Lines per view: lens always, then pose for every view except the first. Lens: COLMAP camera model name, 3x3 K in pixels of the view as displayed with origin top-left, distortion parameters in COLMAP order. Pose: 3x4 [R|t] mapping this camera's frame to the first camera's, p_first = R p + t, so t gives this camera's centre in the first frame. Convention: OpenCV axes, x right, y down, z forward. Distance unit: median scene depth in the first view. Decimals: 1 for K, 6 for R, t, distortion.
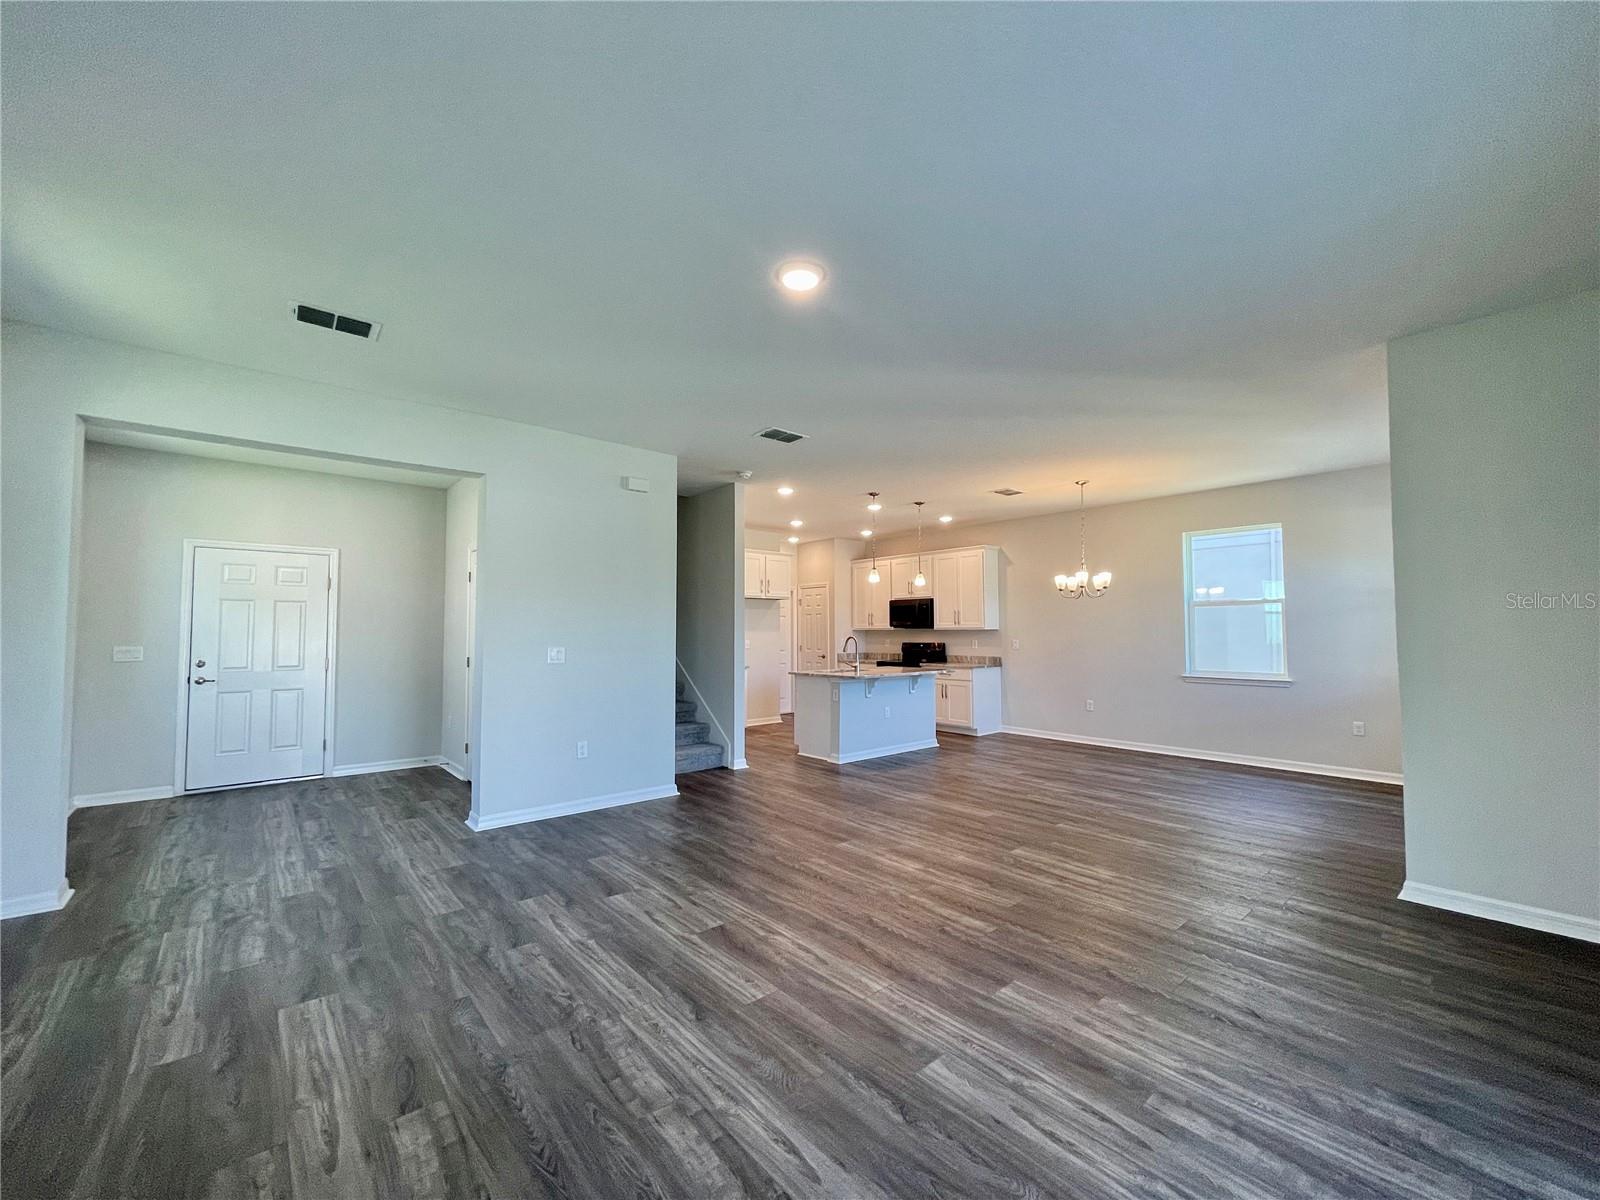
lens RADIAL K [[648.7, 0, 795.7], [0, 648.7, 606.5], [0, 0, 1]] dist [-0.000017, 0.000014]
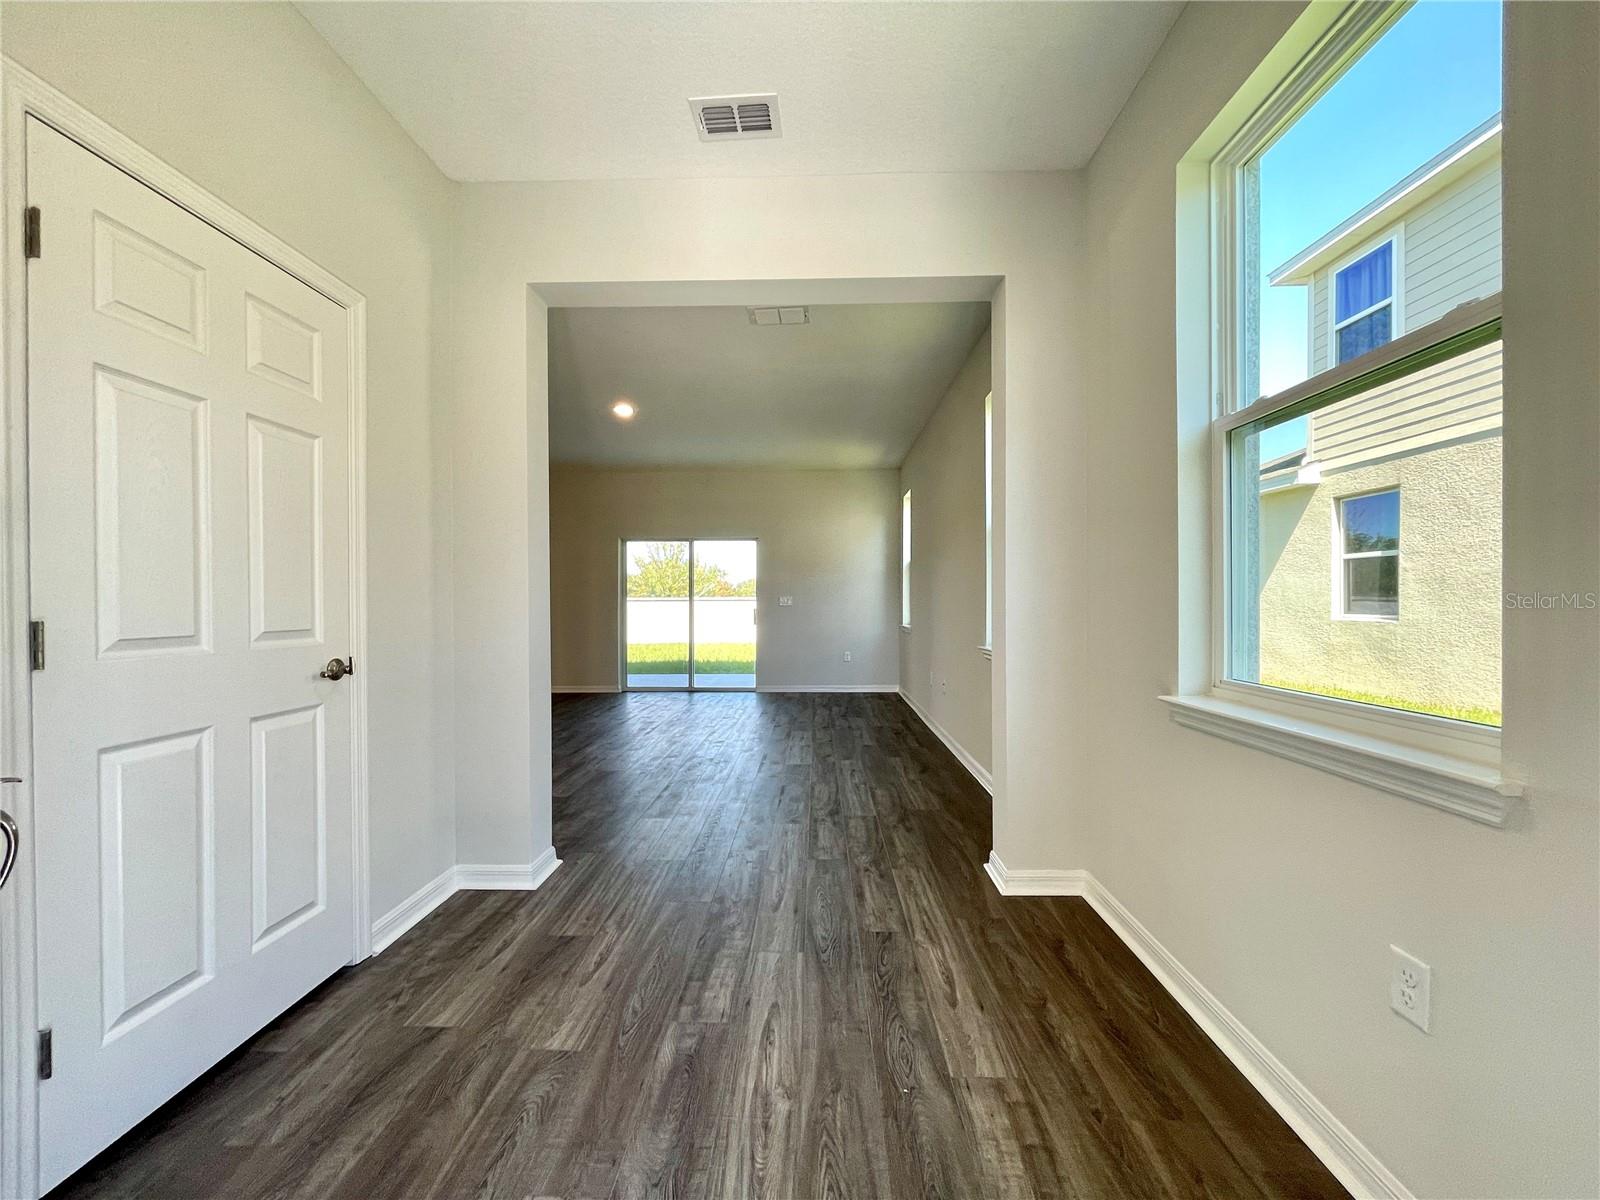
lens RADIAL K [[648.7, 0, 797.3], [0, 648.7, 600.8], [0, 0, 1]] dist [-0.000017, 0.000014]
pose [[-0.745342, 0.008560, 0.666628, -1.570662], [-0.011241, 0.999614, -0.025404, 0.124533], [-0.666588, -0.026428, -0.744958, 1.887895]]
